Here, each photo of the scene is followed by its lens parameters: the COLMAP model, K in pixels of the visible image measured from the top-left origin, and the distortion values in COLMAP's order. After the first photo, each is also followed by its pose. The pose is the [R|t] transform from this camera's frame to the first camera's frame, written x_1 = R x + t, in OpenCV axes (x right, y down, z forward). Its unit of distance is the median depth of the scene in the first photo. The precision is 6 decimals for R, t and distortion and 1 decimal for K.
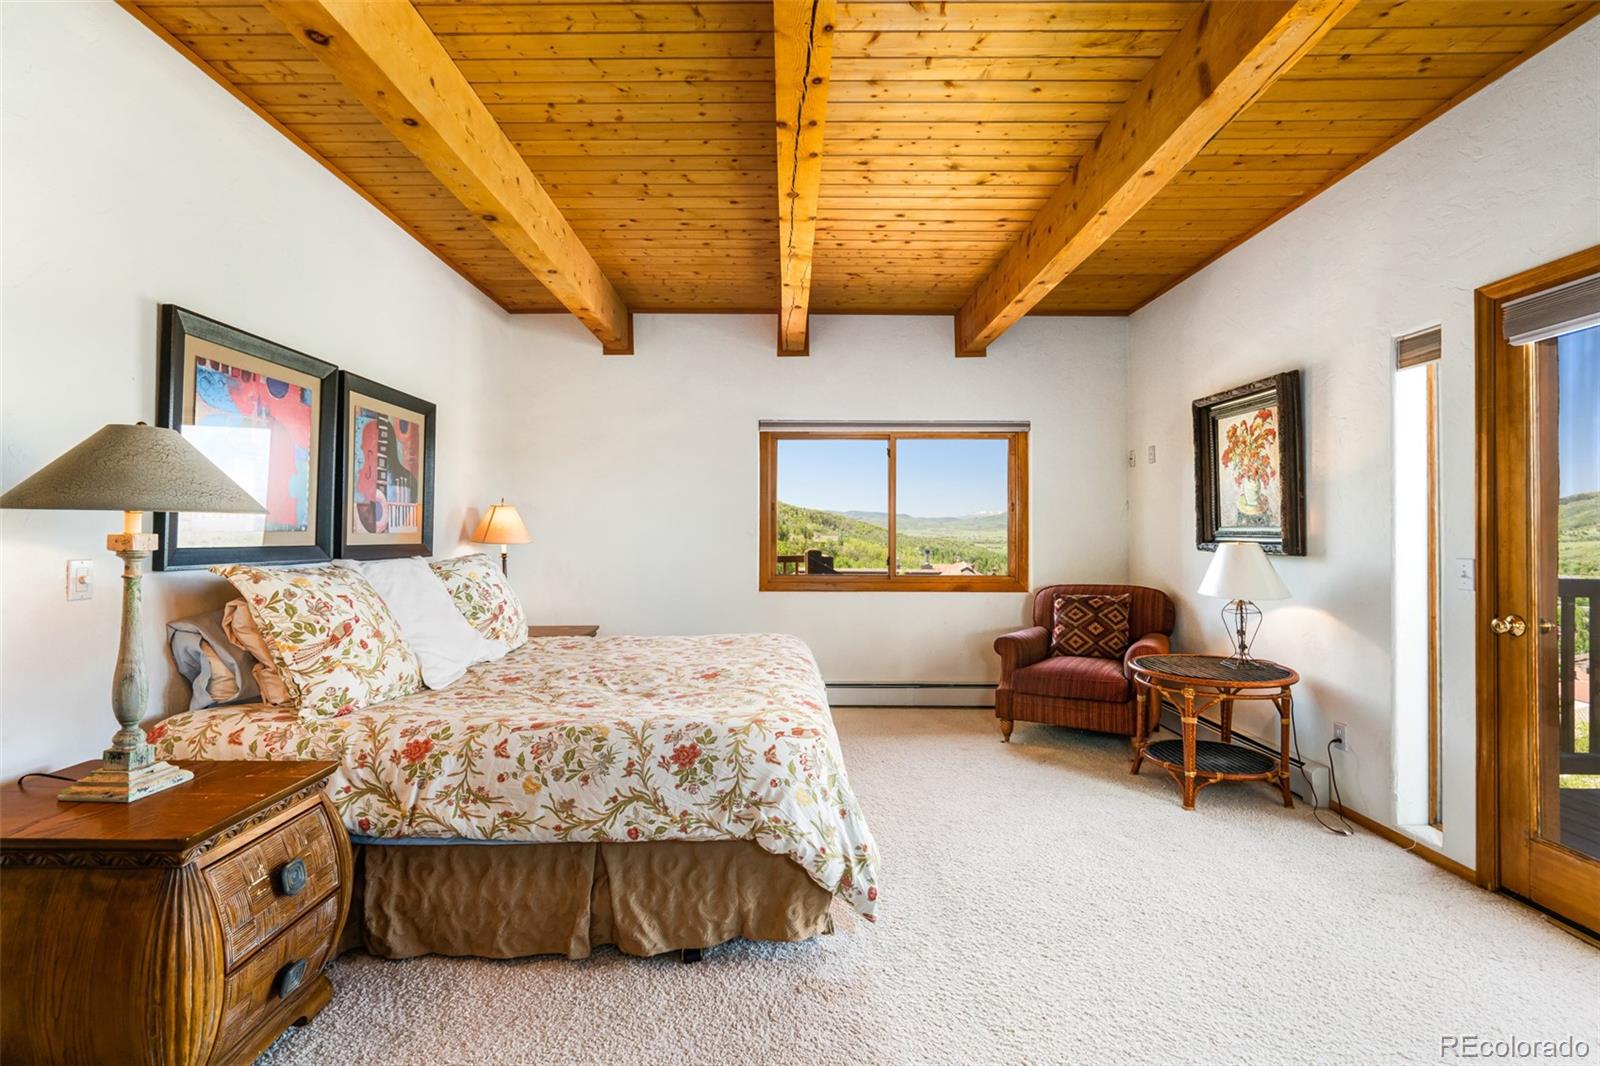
lens RADIAL K [[751.6, 0, 789.9], [0, 751.6, 528.9], [0, 0, 1]] dist [-0.004980, 0.001355]
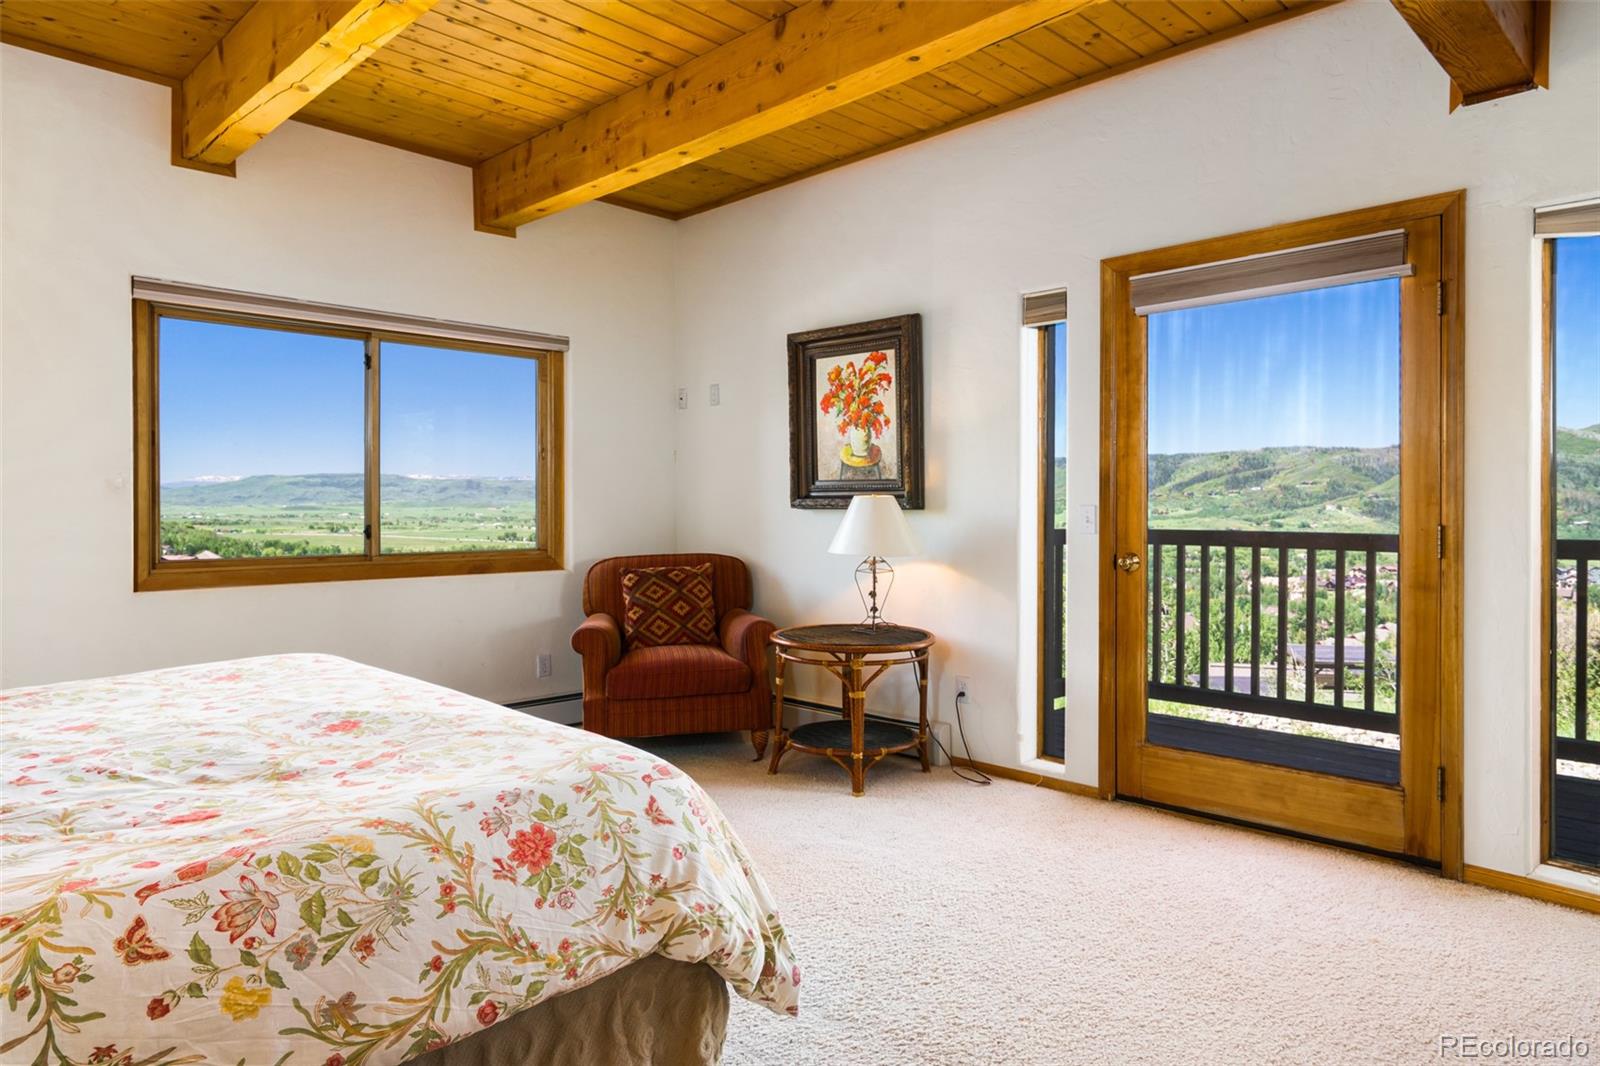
lens RADIAL K [[1012.9, 0, 799.0], [0, 1012.9, 517.7], [0, 0, 1]] dist [0.012917, 0.004062]
pose [[0.688628, -0.009810, 0.725049, -0.387723], [0.001224, 0.999923, 0.012367, 0.033078], [-0.725114, -0.007628, 0.688587, 0.237984]]
